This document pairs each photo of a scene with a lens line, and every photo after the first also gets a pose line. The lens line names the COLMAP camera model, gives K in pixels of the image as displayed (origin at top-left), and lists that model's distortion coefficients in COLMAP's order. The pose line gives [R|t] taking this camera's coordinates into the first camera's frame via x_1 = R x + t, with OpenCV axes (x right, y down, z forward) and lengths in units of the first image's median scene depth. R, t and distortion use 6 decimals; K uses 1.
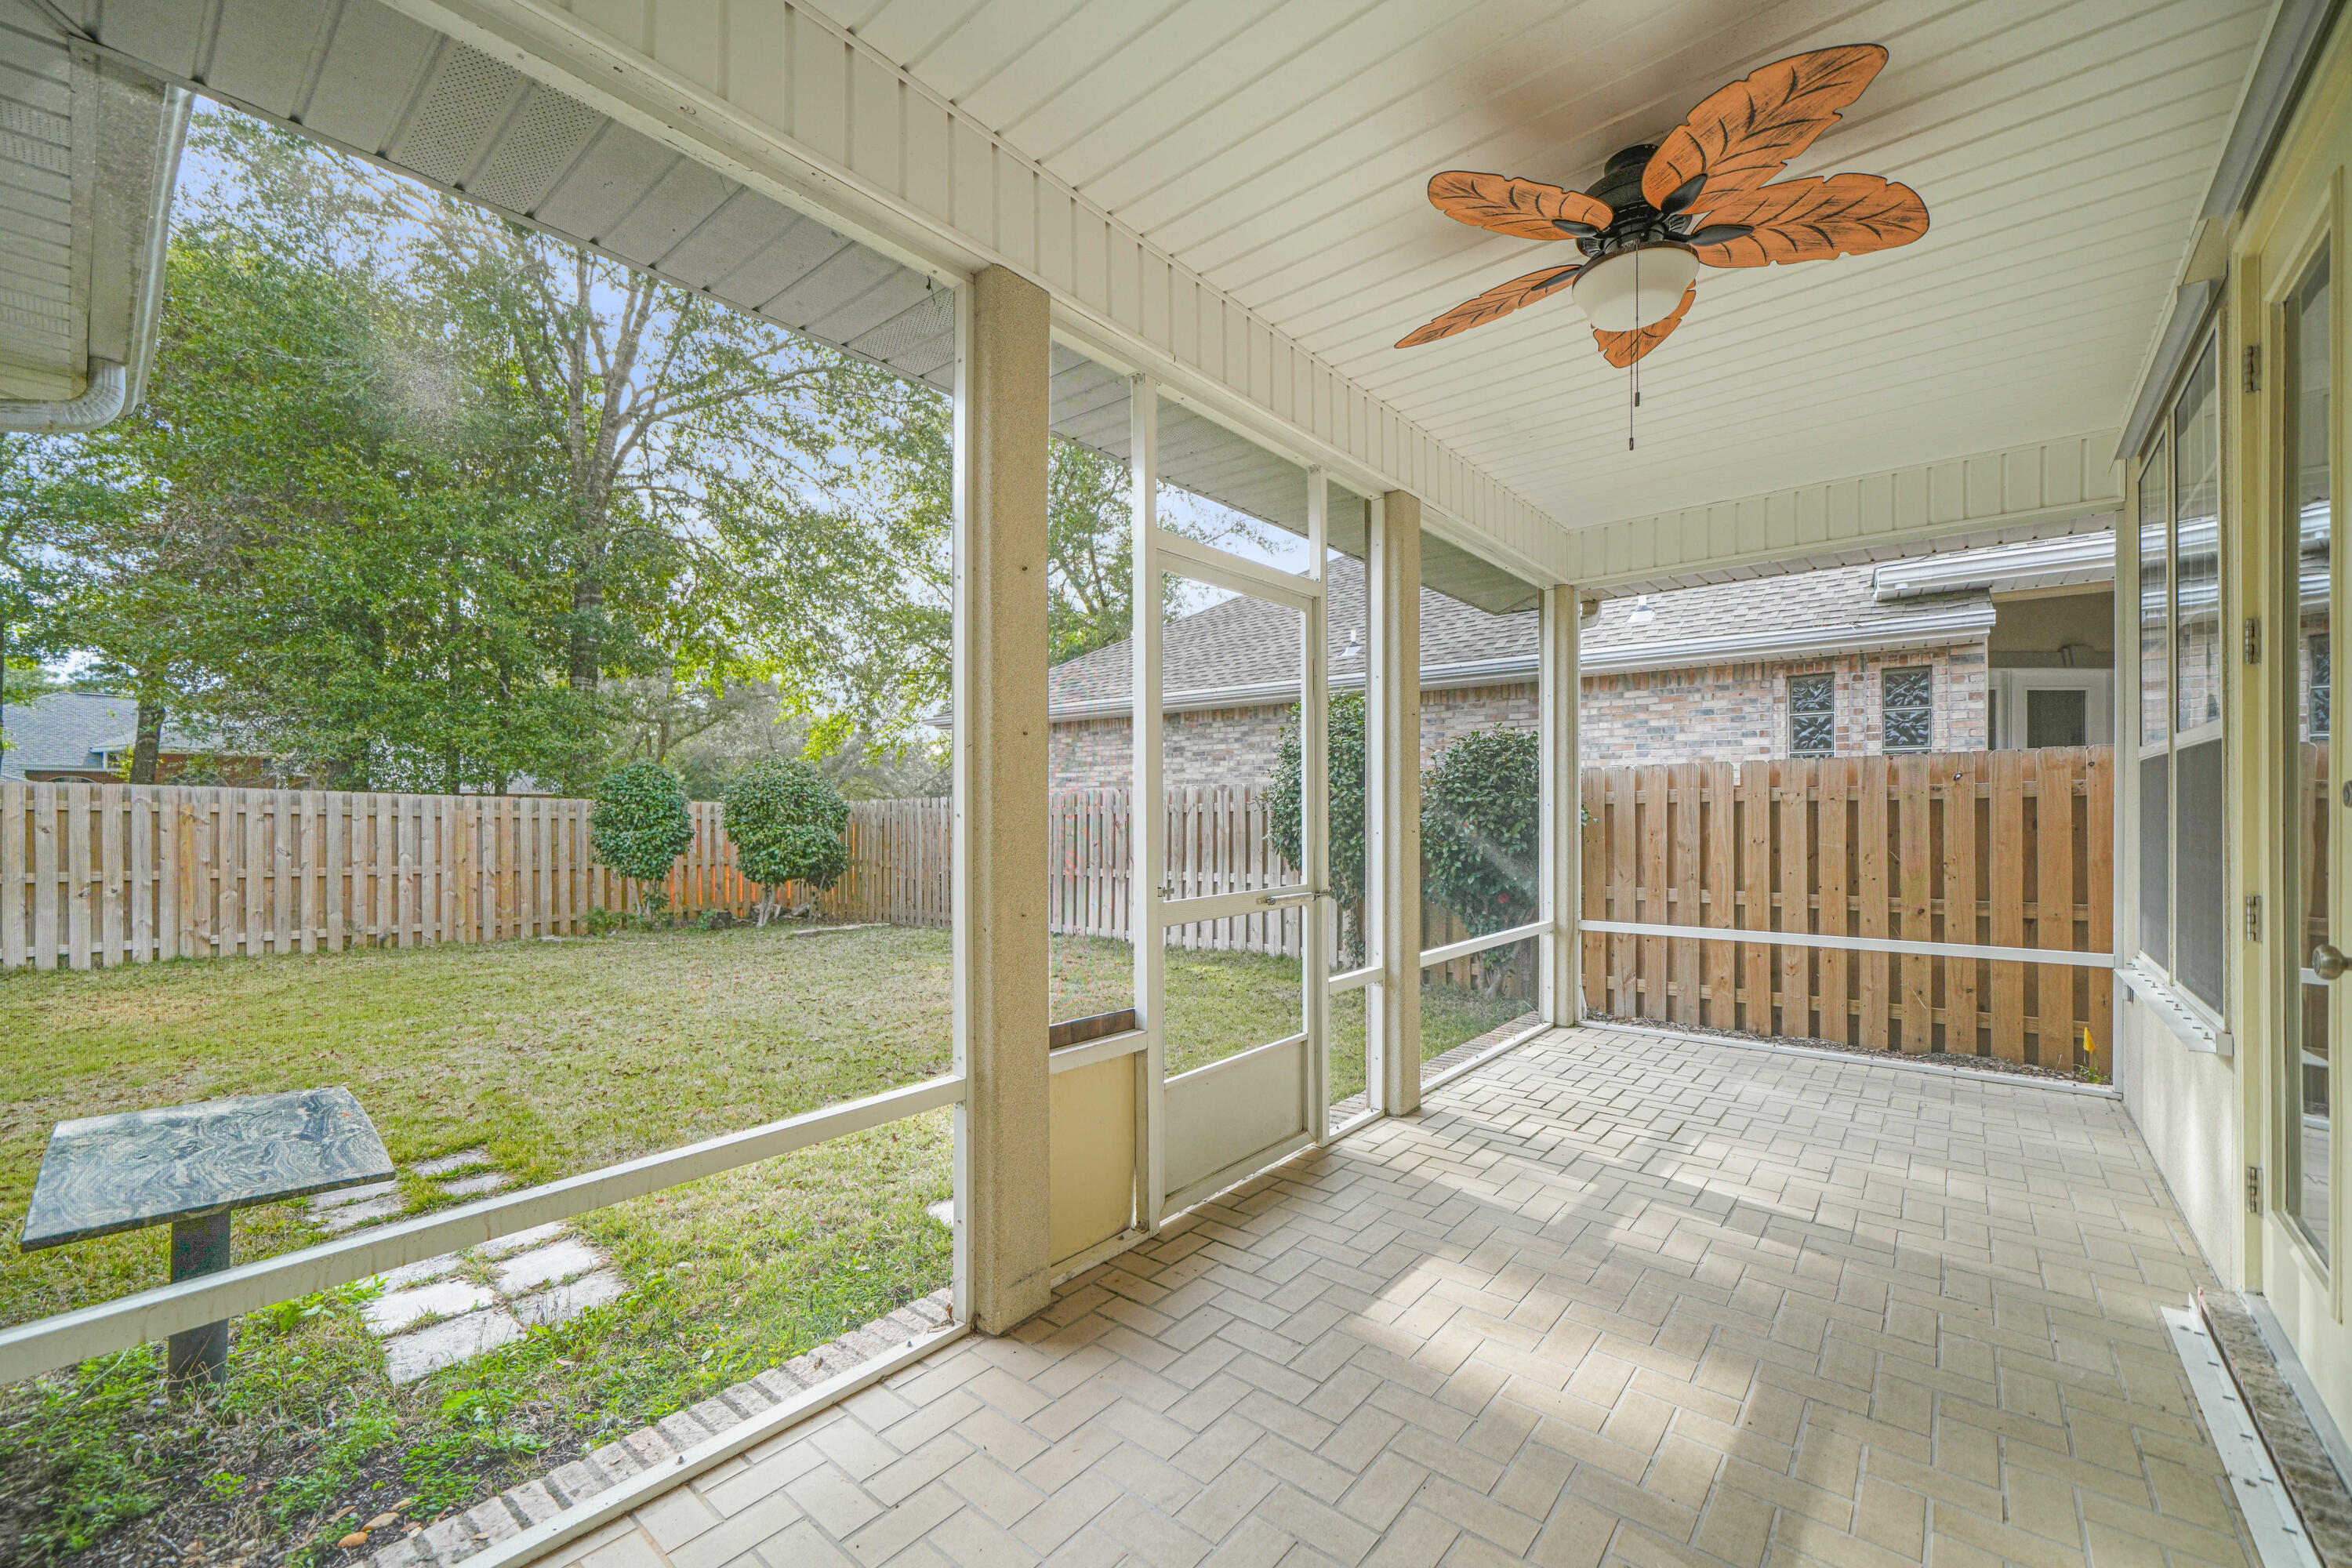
lens RADIAL K [[959.1, 0, 1167.3], [0, 959.1, 795.1], [0, 0, 1]] dist [0.004109, -0.000374]
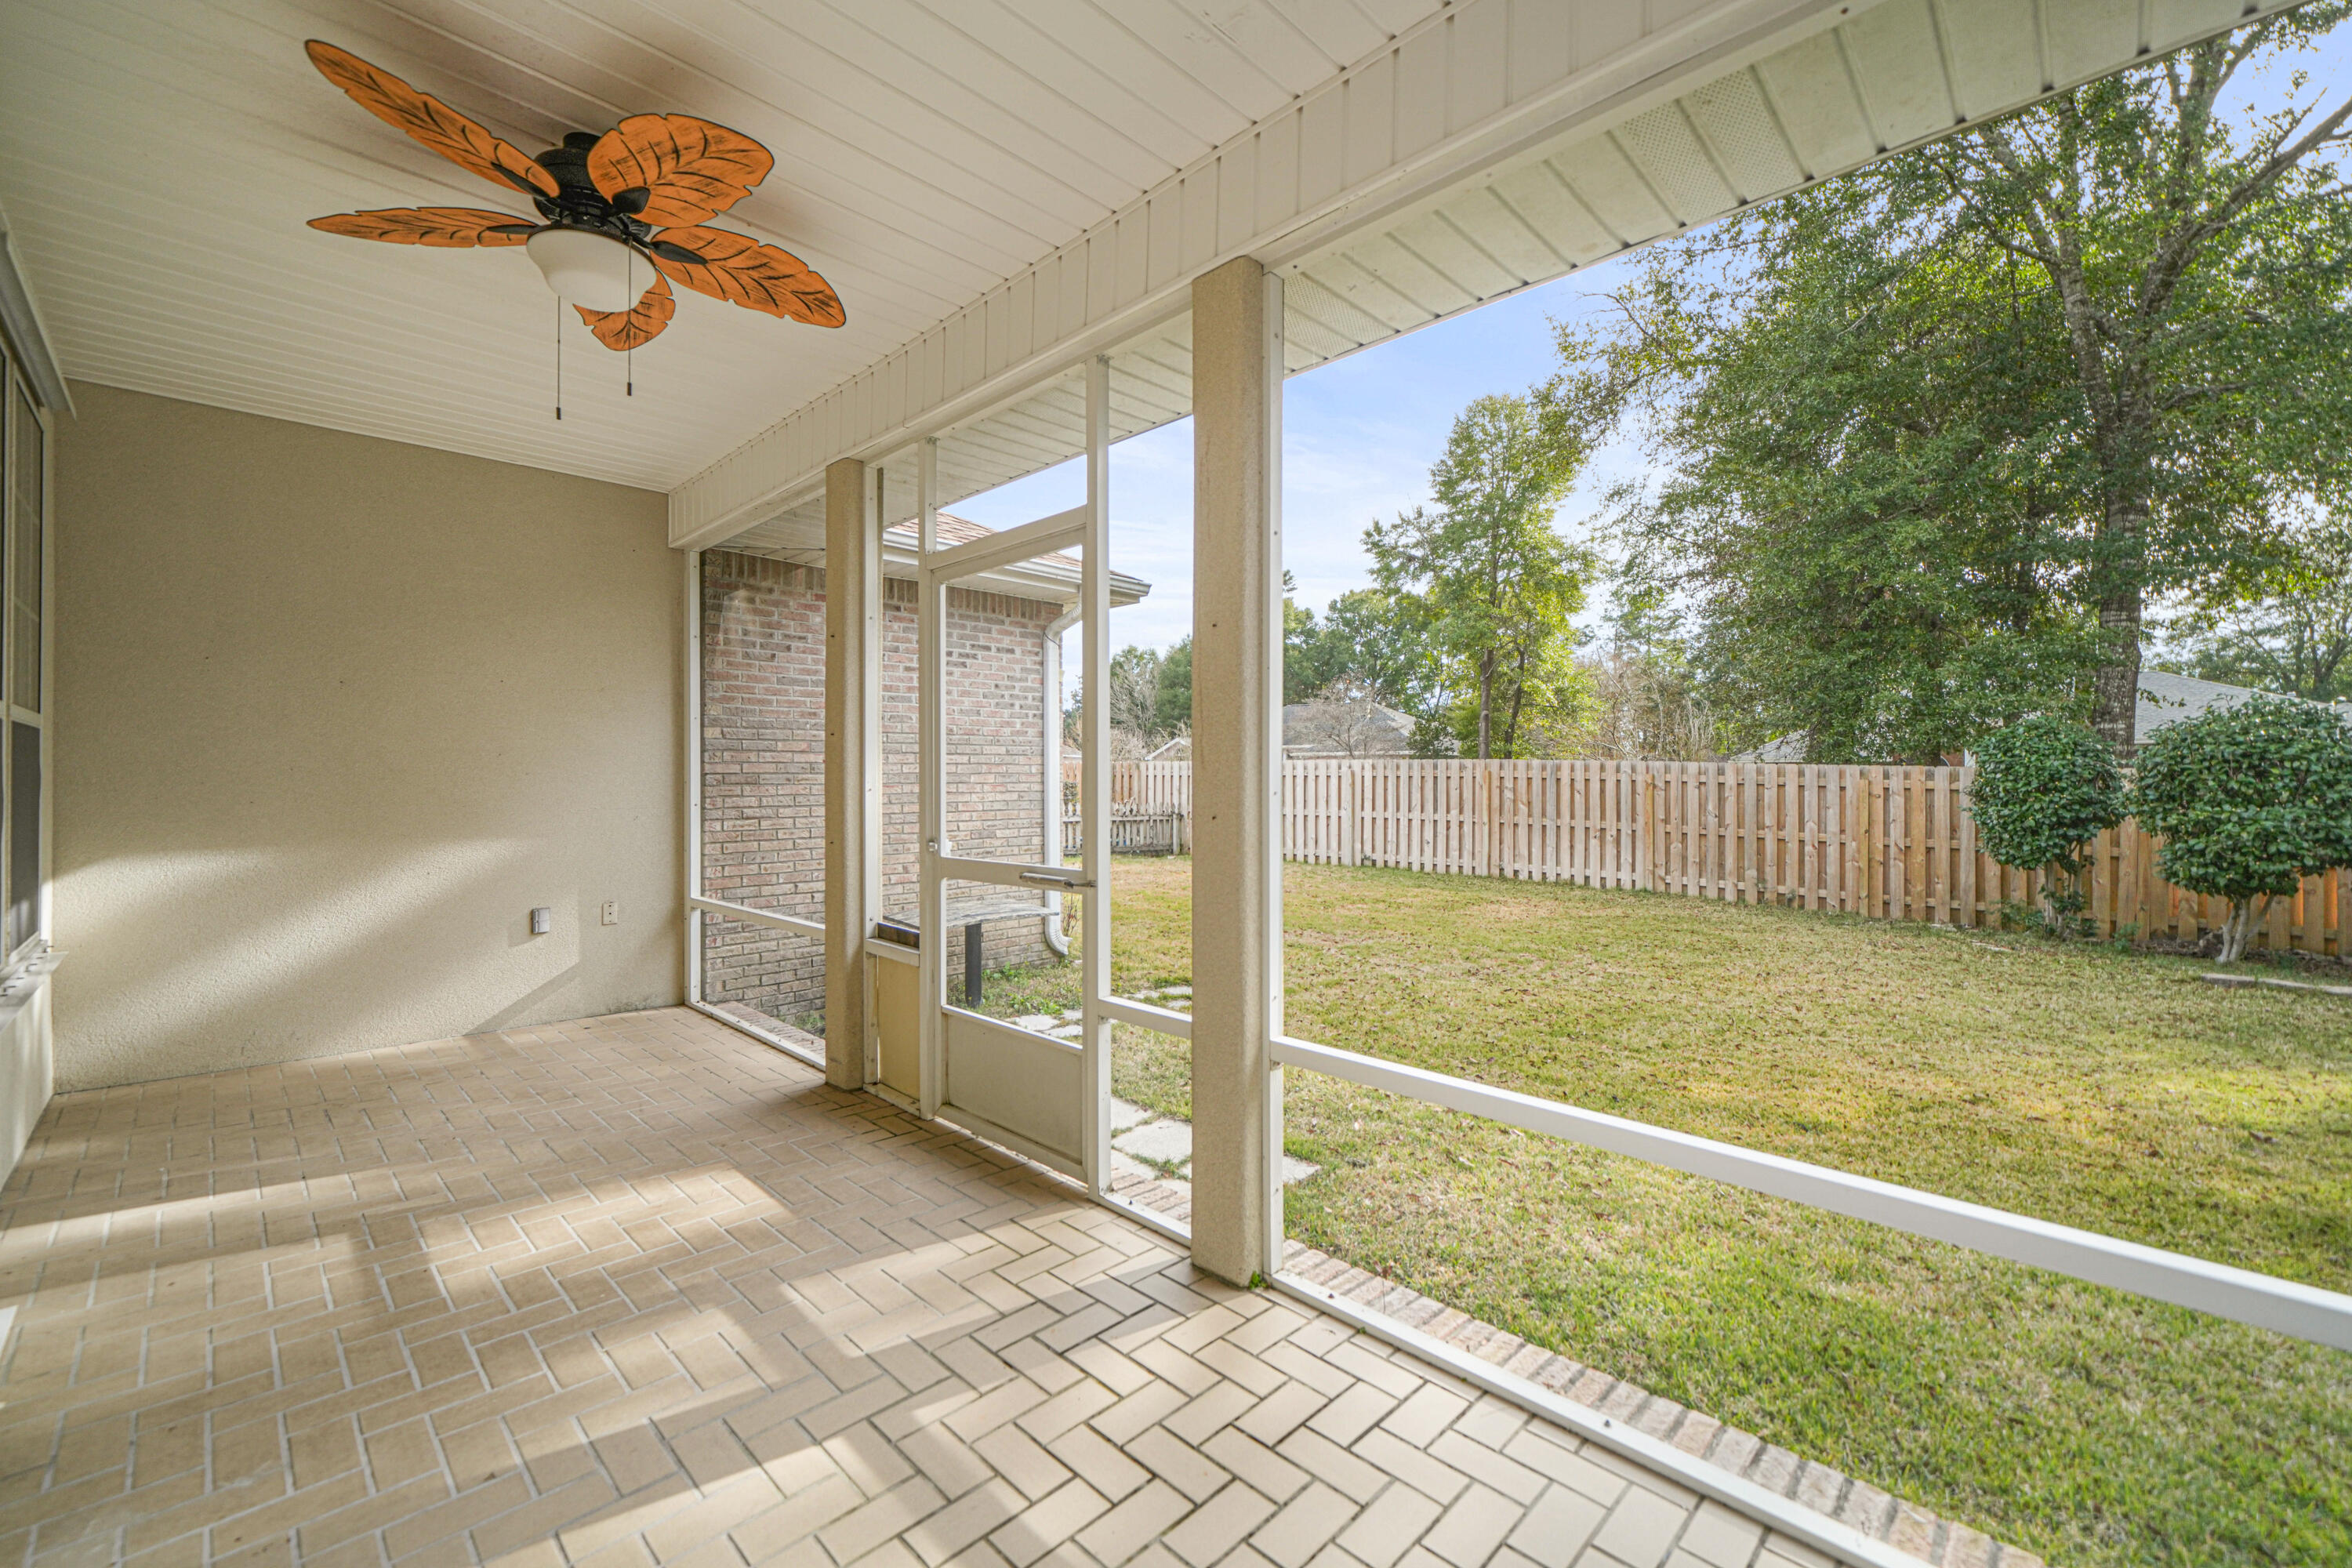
lens RADIAL K [[959.1, 0, 1154.0], [0, 959.1, 786.5], [0, 0, 1]] dist [0.004109, -0.000374]
pose [[-0.099778, 0.009655, -0.994963, 0.353133], [0.013568, 0.999873, 0.008342, 0.004236], [0.994917, -0.012667, -0.099896, 0.418229]]
